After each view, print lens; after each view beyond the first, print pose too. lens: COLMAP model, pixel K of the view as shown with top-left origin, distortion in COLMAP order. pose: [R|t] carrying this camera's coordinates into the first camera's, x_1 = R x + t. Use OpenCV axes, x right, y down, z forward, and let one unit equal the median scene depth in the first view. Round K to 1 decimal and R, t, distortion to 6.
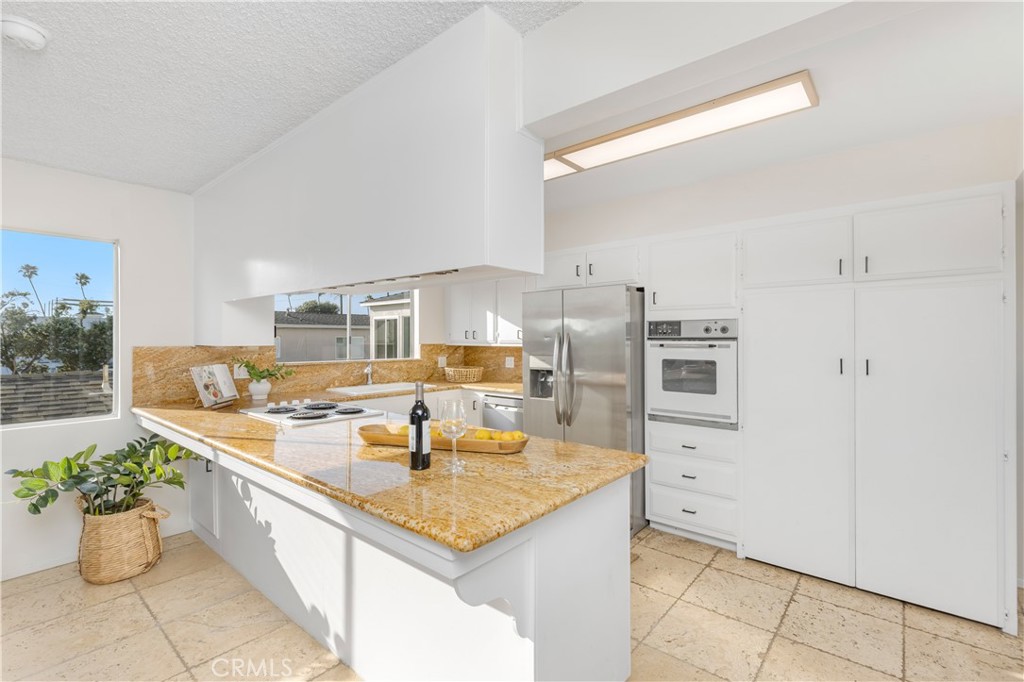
lens RADIAL K [[460.2, 0, 520.4], [0, 460.2, 338.2], [0, 0, 1]] dist [0.000031, -0.000009]
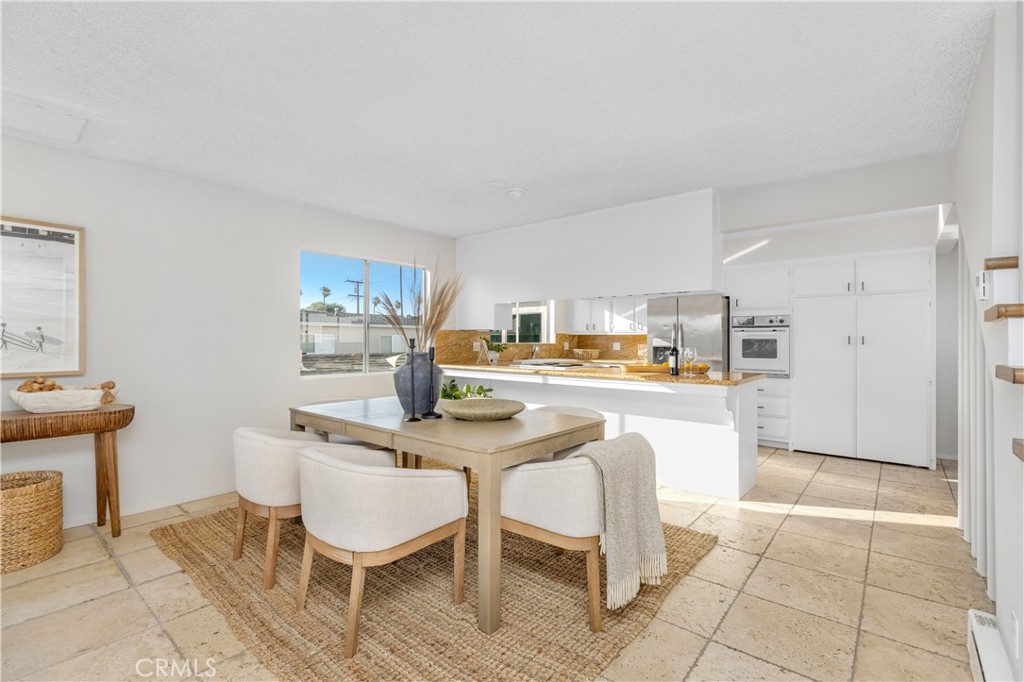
lens RADIAL K [[460.2, 0, 519.2], [0, 460.2, 339.9], [0, 0, 1]] dist [0.000031, -0.000009]
pose [[0.999985, 0.005139, -0.001739, -0.520517], [-0.005139, 0.999987, -0.000097, 0.054687], [0.001738, 0.000106, 0.999998, -0.709236]]
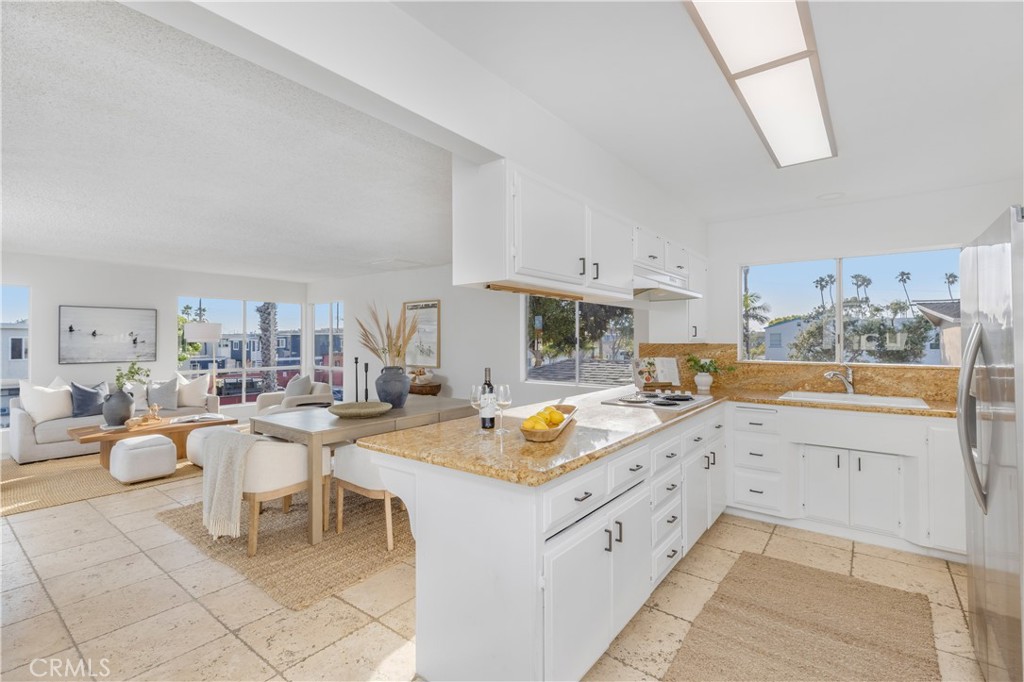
lens RADIAL K [[460.2, 0, 516.8], [0, 460.2, 335.1], [0, 0, 1]] dist [0.000031, -0.000009]
pose [[0.037458, -0.009611, -0.999252, 0.634449], [0.005410, 0.999941, -0.009415, 0.003371], [0.999284, -0.005054, 0.037508, 0.529800]]
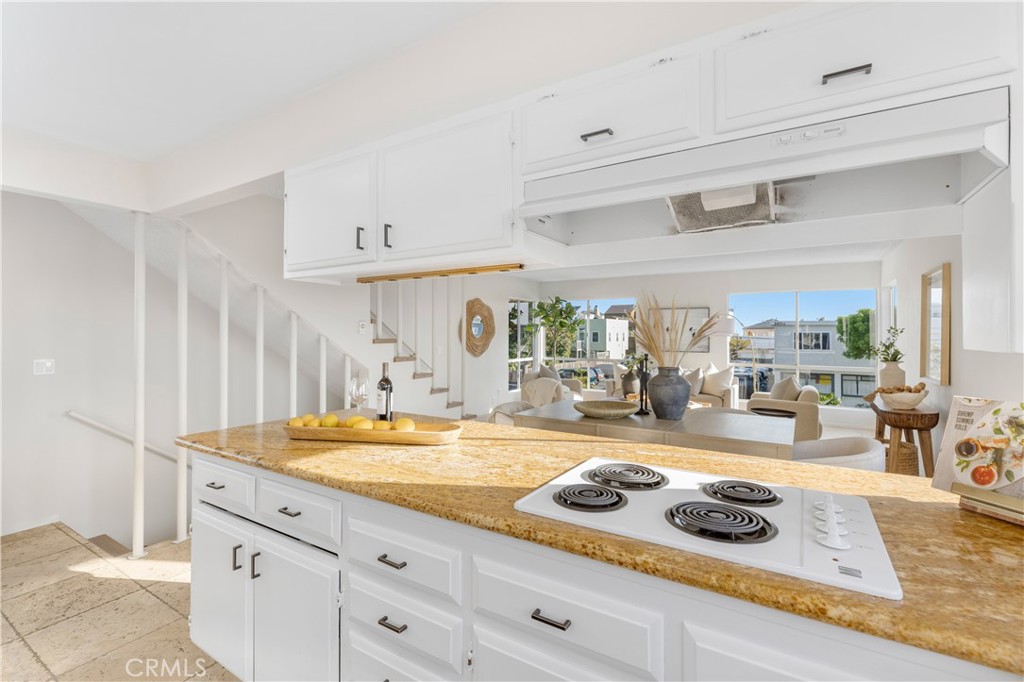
lens RADIAL K [[460.2, 0, 514.4], [0, 460.2, 337.3], [0, 0, 1]] dist [0.000031, -0.000009]
pose [[-0.992504, 0.000959, -0.122207, -0.226630], [0.000601, 0.999995, 0.002963, 0.007090], [0.122209, 0.002867, -0.992500, 1.250097]]
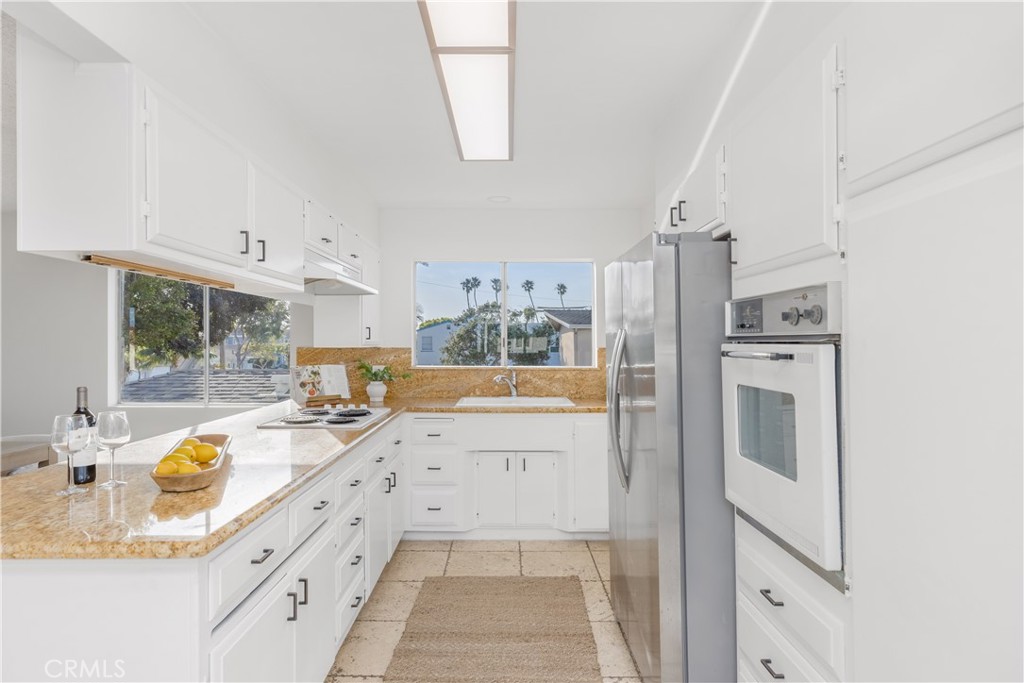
lens RADIAL K [[562.0, 0, 502.2], [0, 562.0, 337.8], [0, 0, 1]] dist [-0.000864, 0.000057]
pose [[0.633200, -0.005928, -0.773966, 0.602334], [0.001651, 0.999979, -0.006308, 0.003377], [0.773987, 0.002717, 0.633196, 0.478834]]
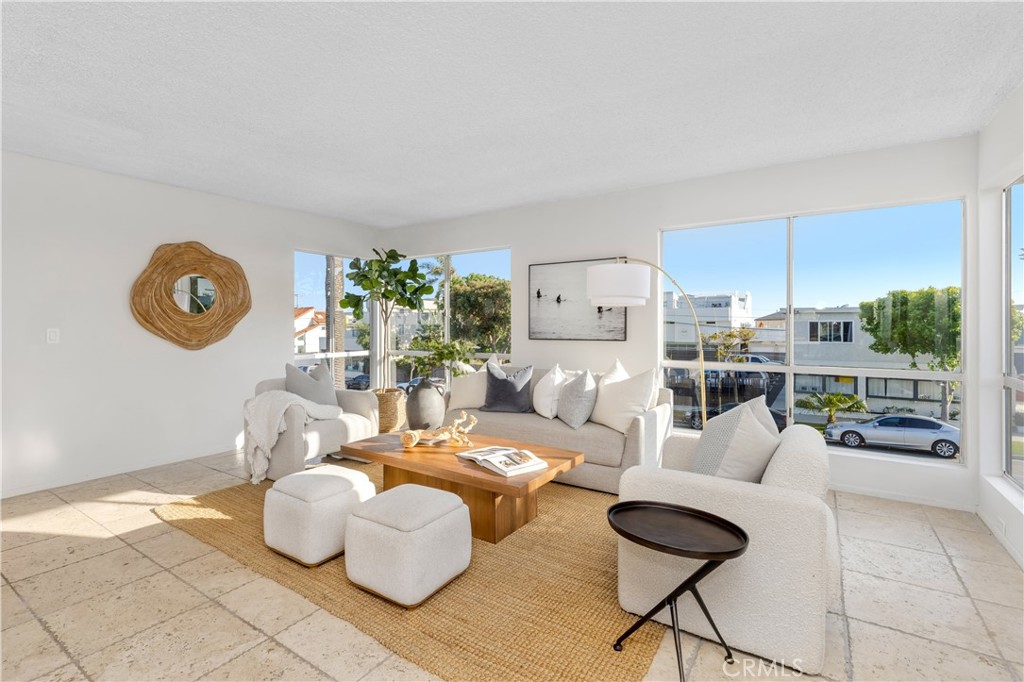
lens RADIAL K [[460.2, 0, 509.4], [0, 460.2, 334.7], [0, 0, 1]] dist [0.000031, -0.000009]
pose [[-0.996517, 0.002286, -0.083355, -1.133181], [0.001411, 0.999943, 0.010550, 0.064034], [0.083375, 0.010396, -0.996464, 0.214172]]
